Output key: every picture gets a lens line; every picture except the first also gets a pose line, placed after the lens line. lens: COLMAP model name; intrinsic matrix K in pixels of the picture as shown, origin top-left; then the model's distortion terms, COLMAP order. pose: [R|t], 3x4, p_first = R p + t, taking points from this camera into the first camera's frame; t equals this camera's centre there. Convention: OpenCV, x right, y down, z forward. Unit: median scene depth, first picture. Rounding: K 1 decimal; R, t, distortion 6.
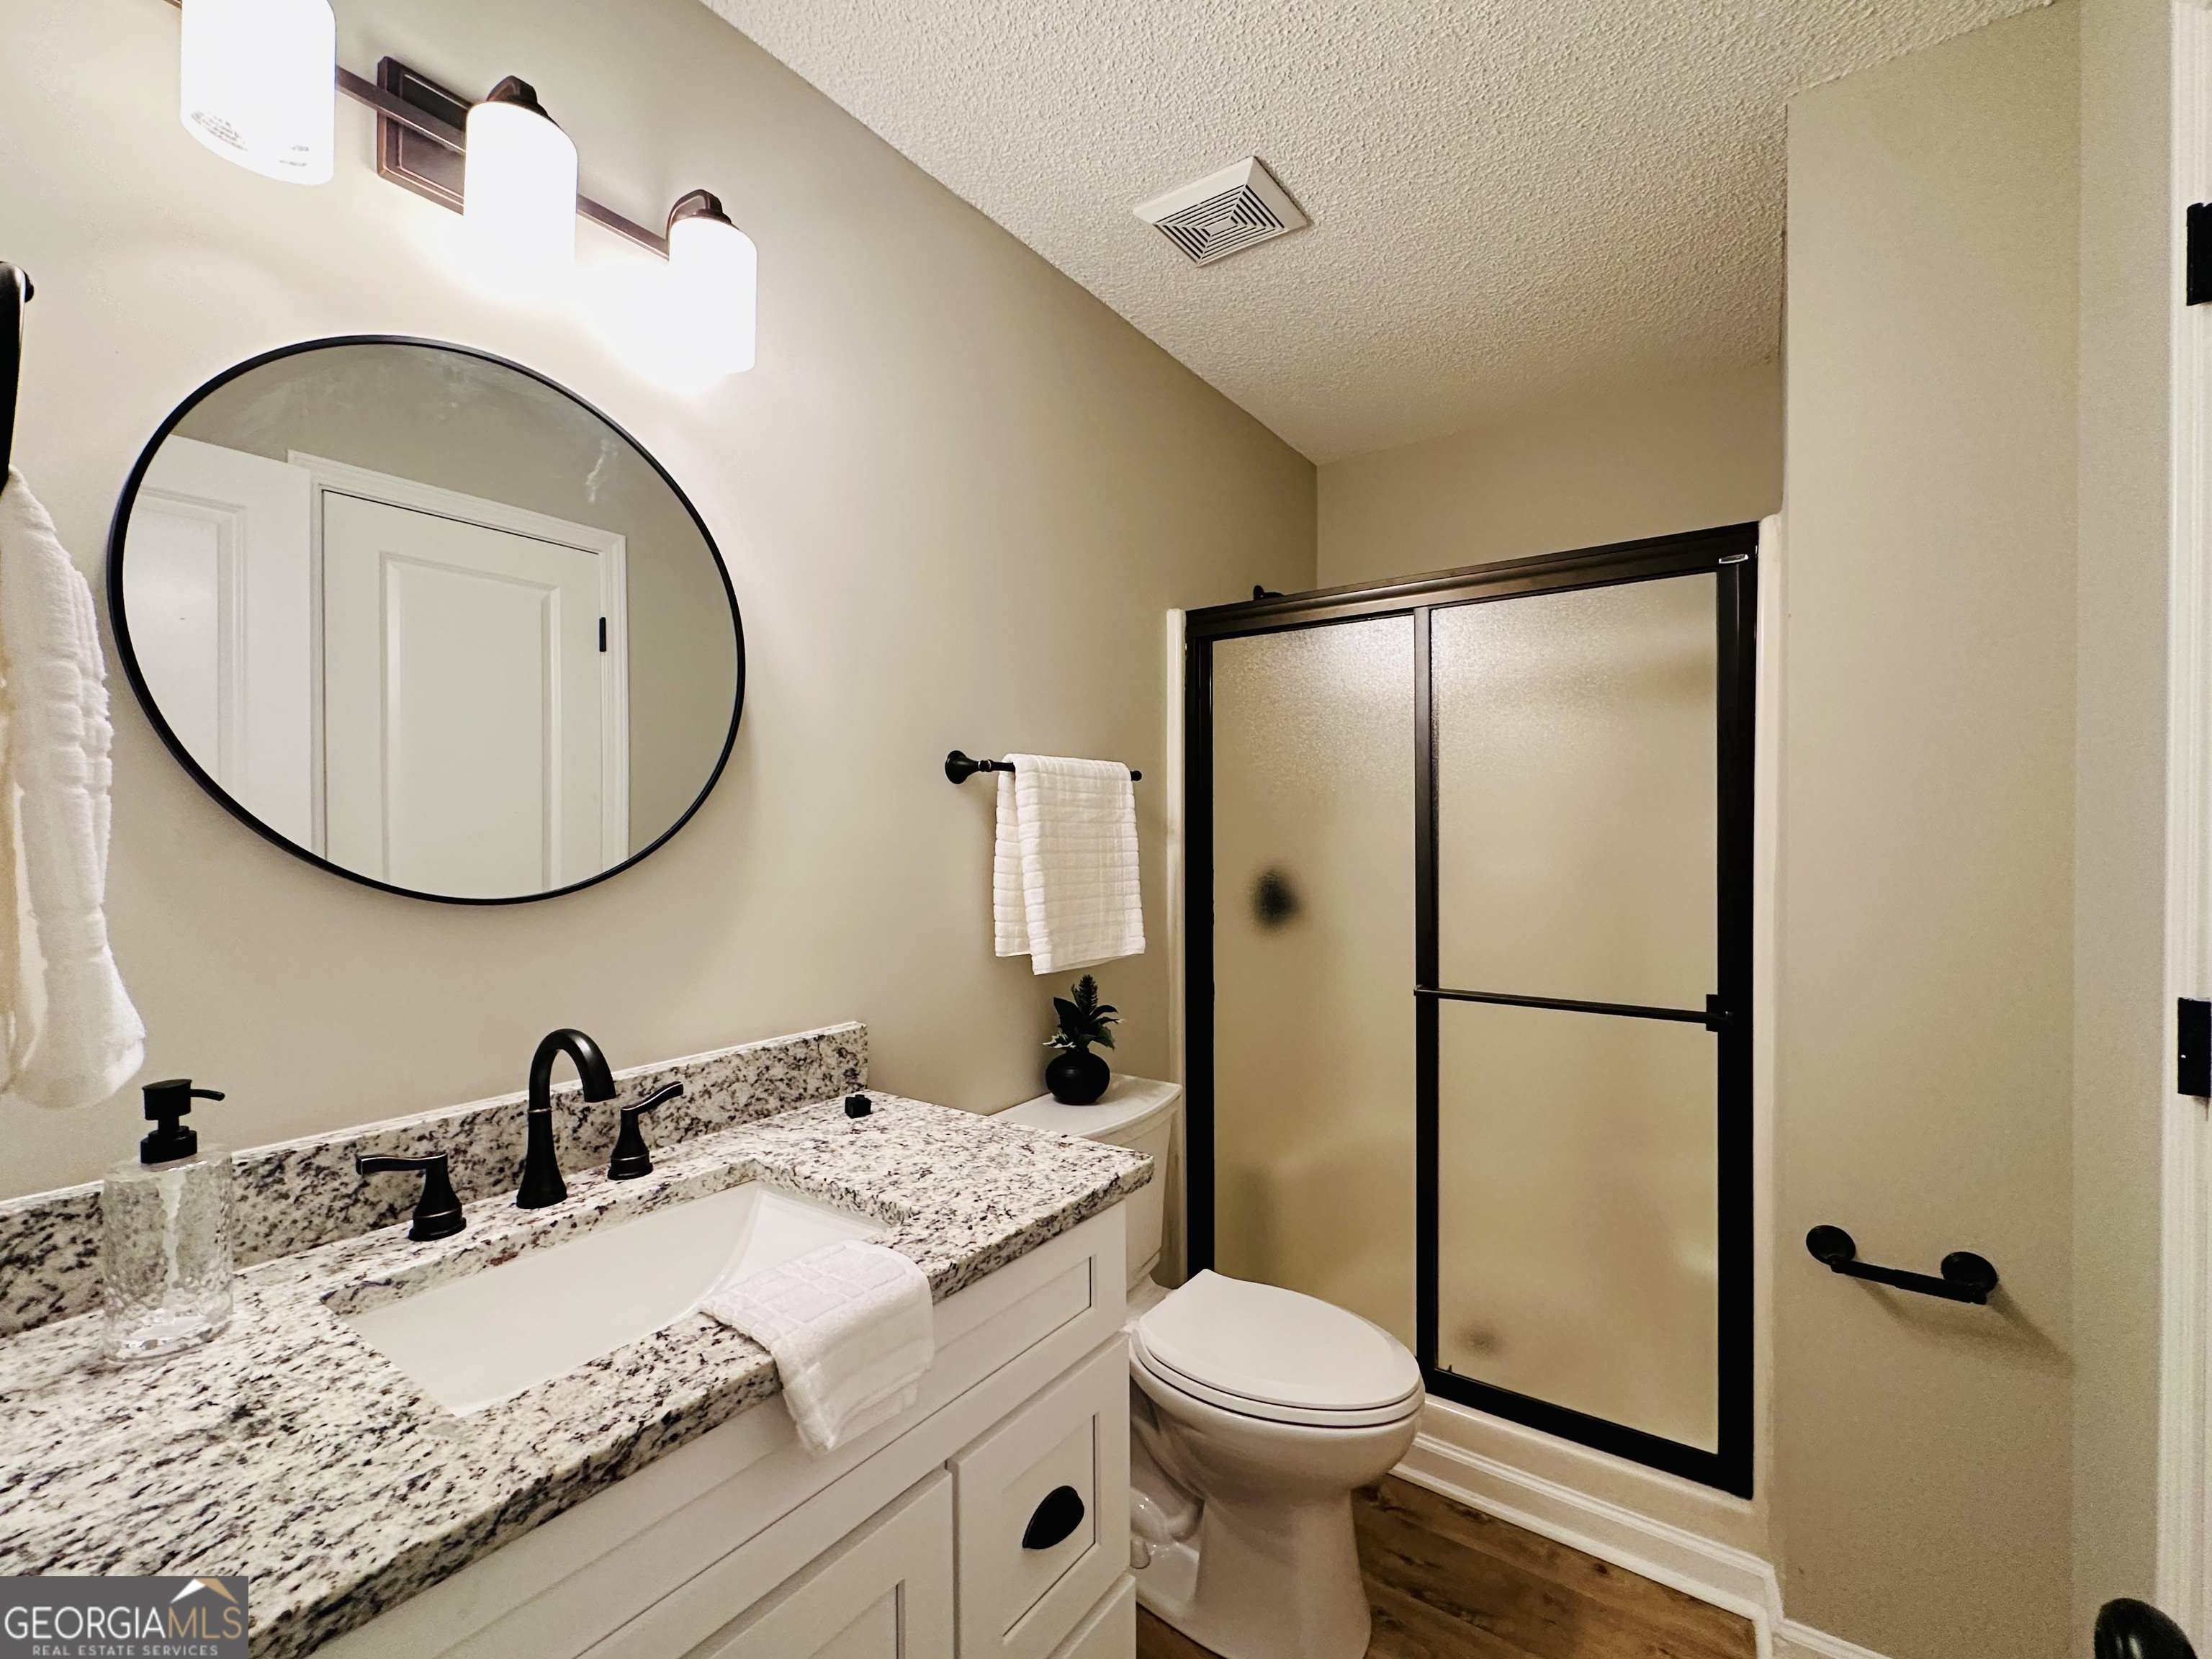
lens RADIAL K [[946.3, 0, 1110.1], [0, 946.3, 835.4], [0, 0, 1]] dist [-0.000269, 0.001018]
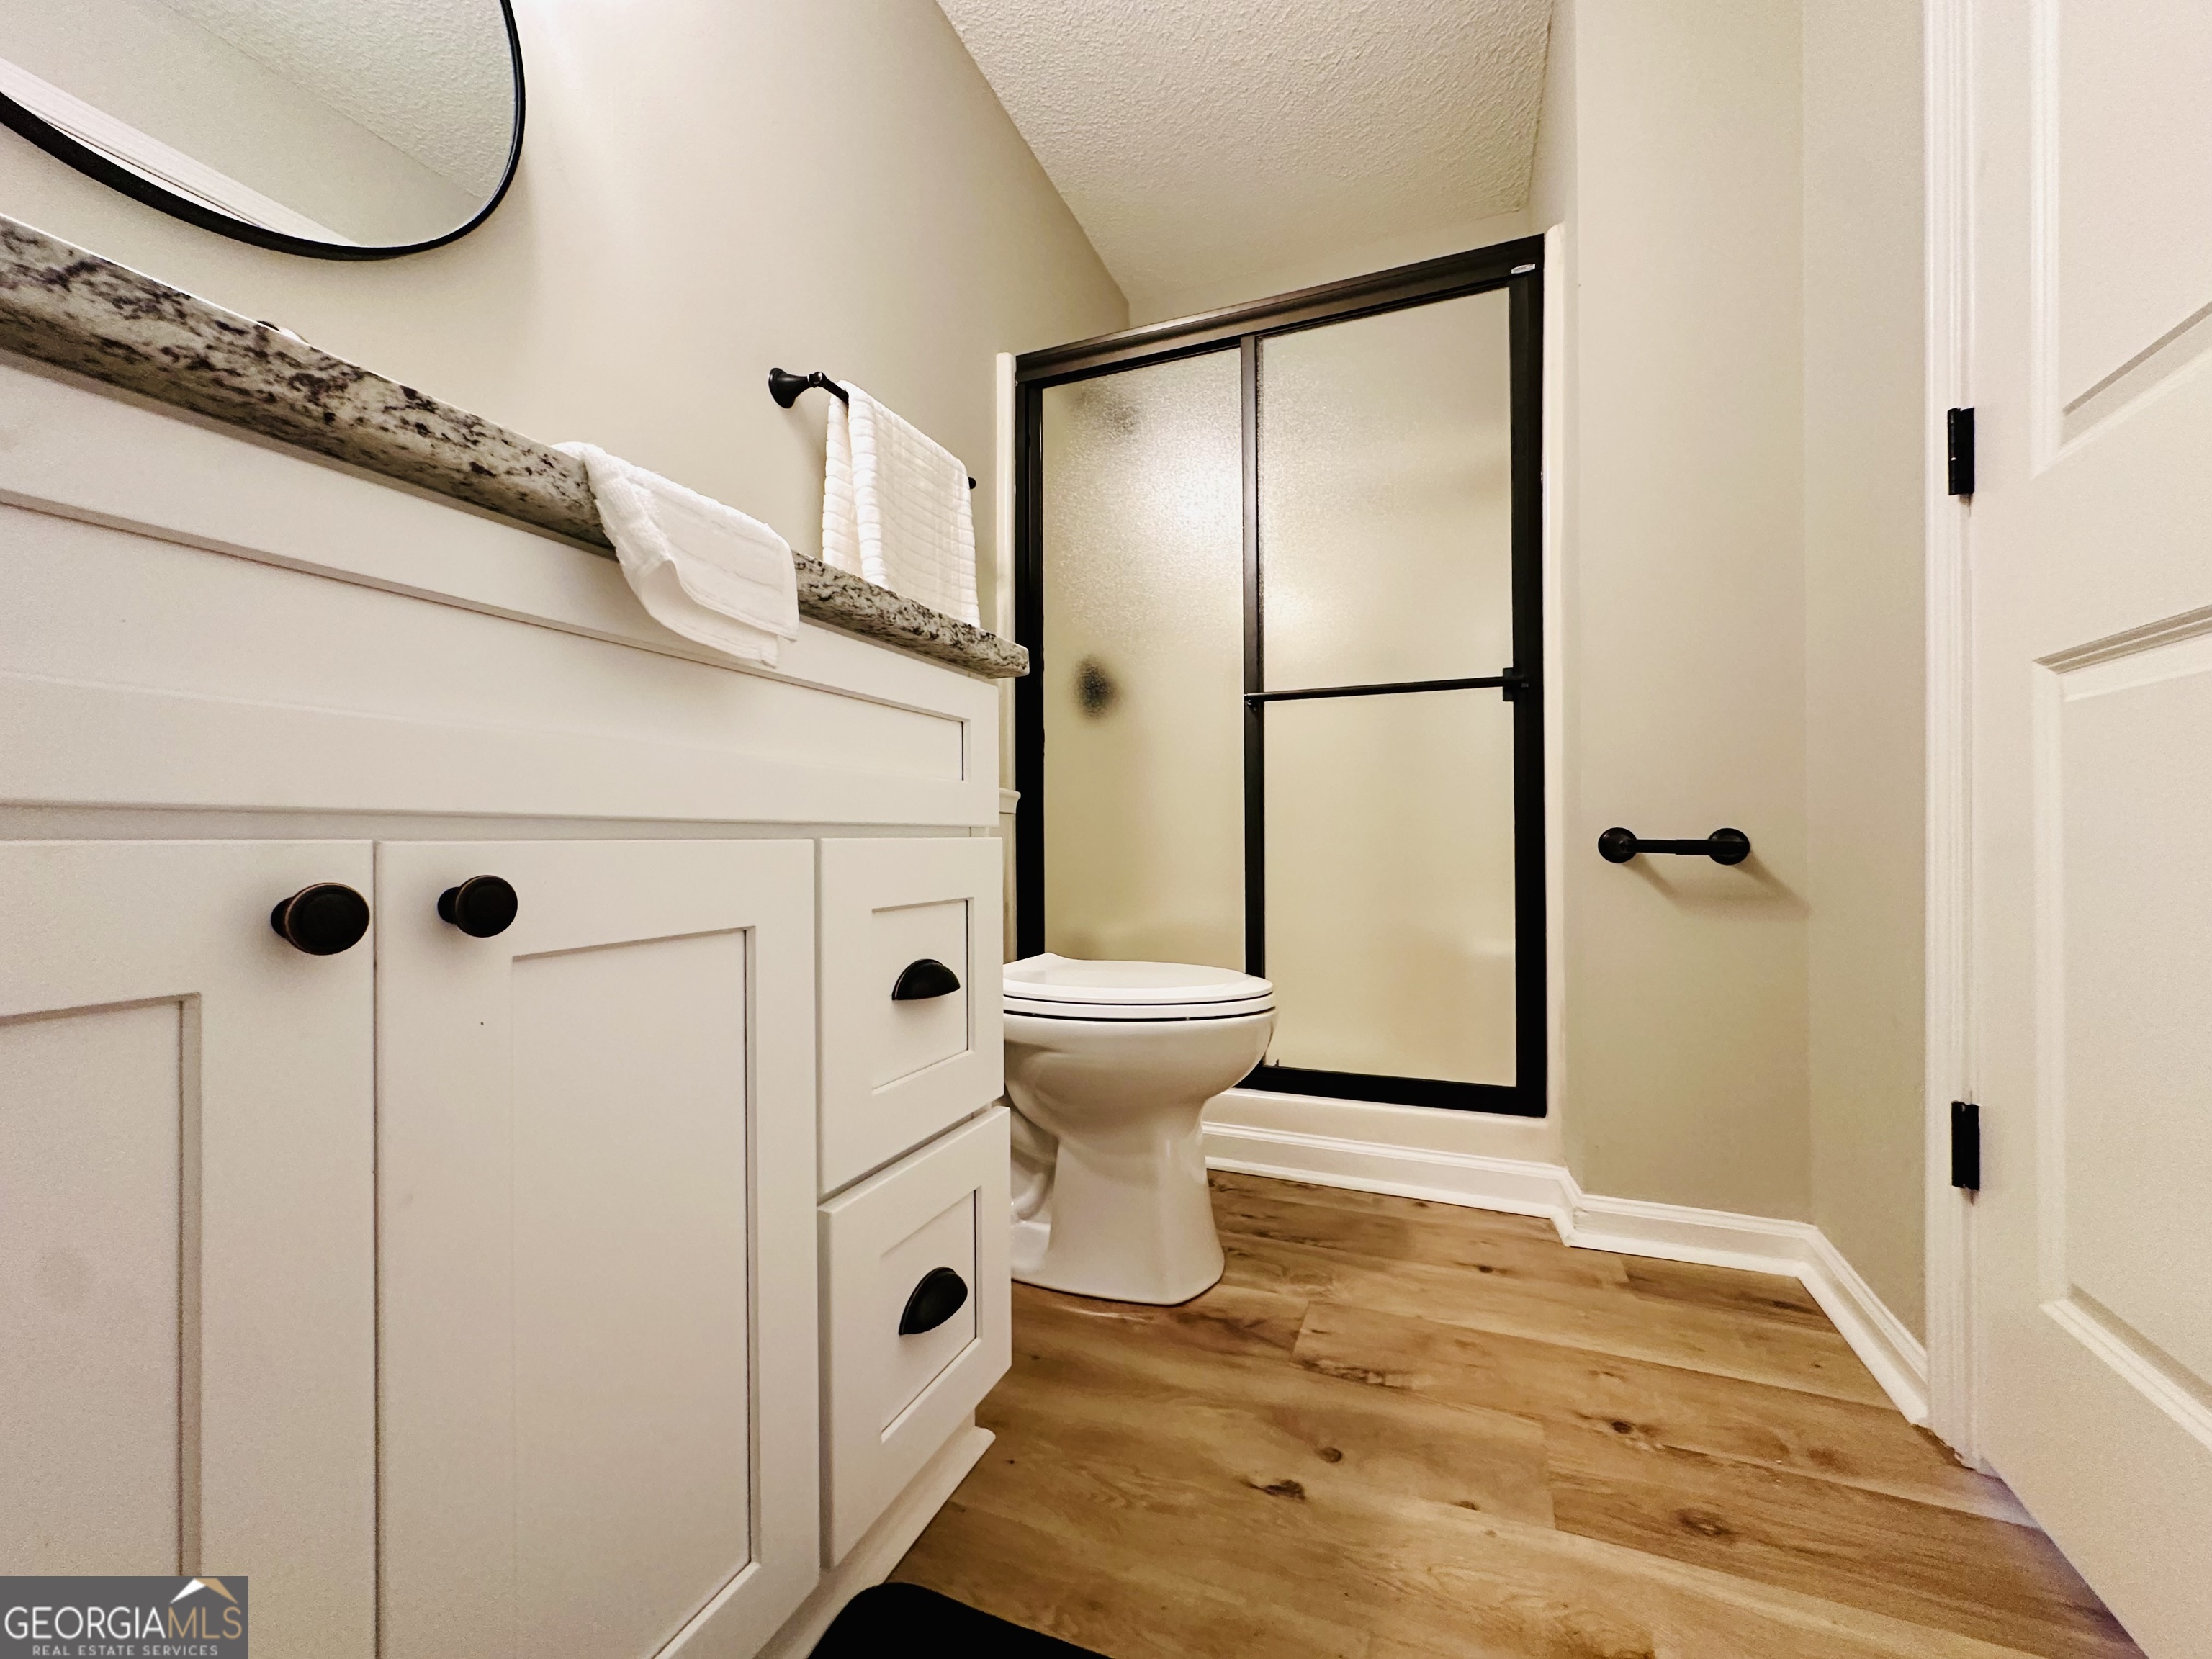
lens RADIAL K [[878.0, 0, 1105.6], [0, 878.0, 837.1], [0, 0, 1]] dist [-0.001313, 0.000521]
pose [[0.973053, 0.000605, 0.230583, -0.053880], [0.002819, 0.999891, -0.014520, 0.378041], [-0.230566, 0.014778, 0.972944, 0.116818]]
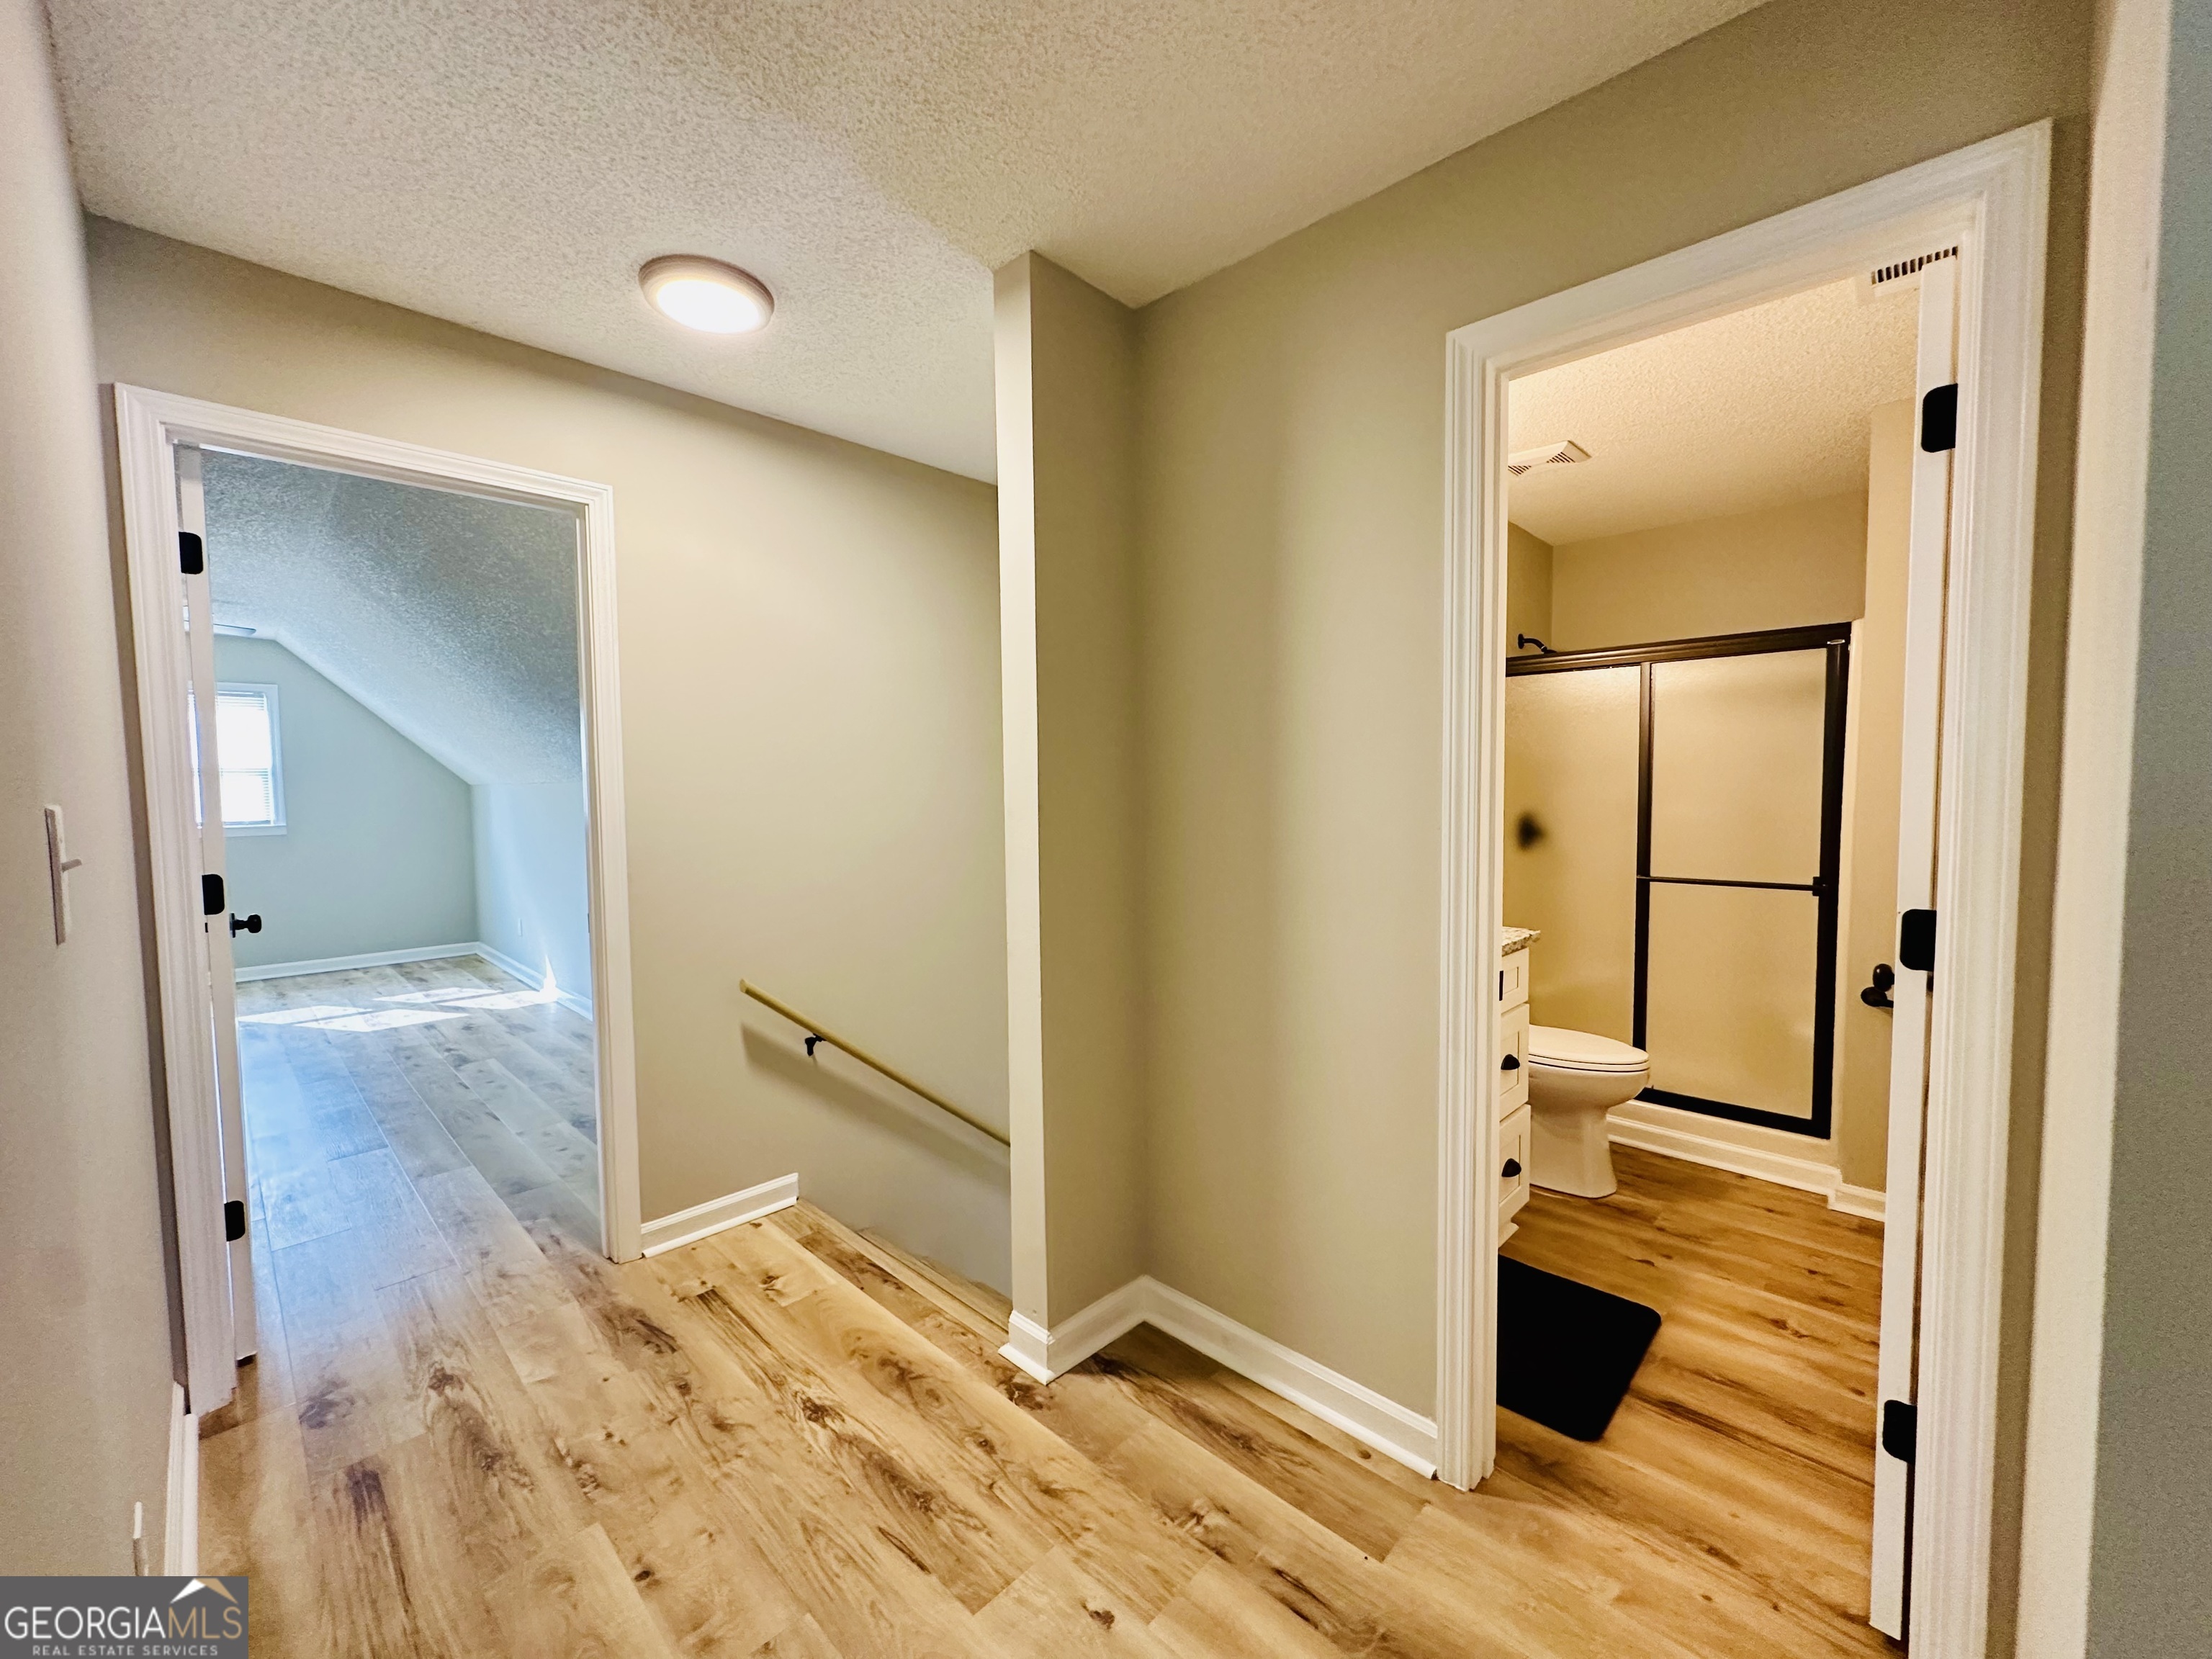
lens RADIAL K [[878.0, 0, 1109.3], [0, 878.0, 834.6], [0, 0, 1]] dist [-0.001313, 0.000521]
pose [[0.989268, 0.002913, -0.146083, -0.486456], [0.003825, 0.998942, 0.045824, 0.001926], [0.146062, -0.045891, 0.988210, -0.902854]]
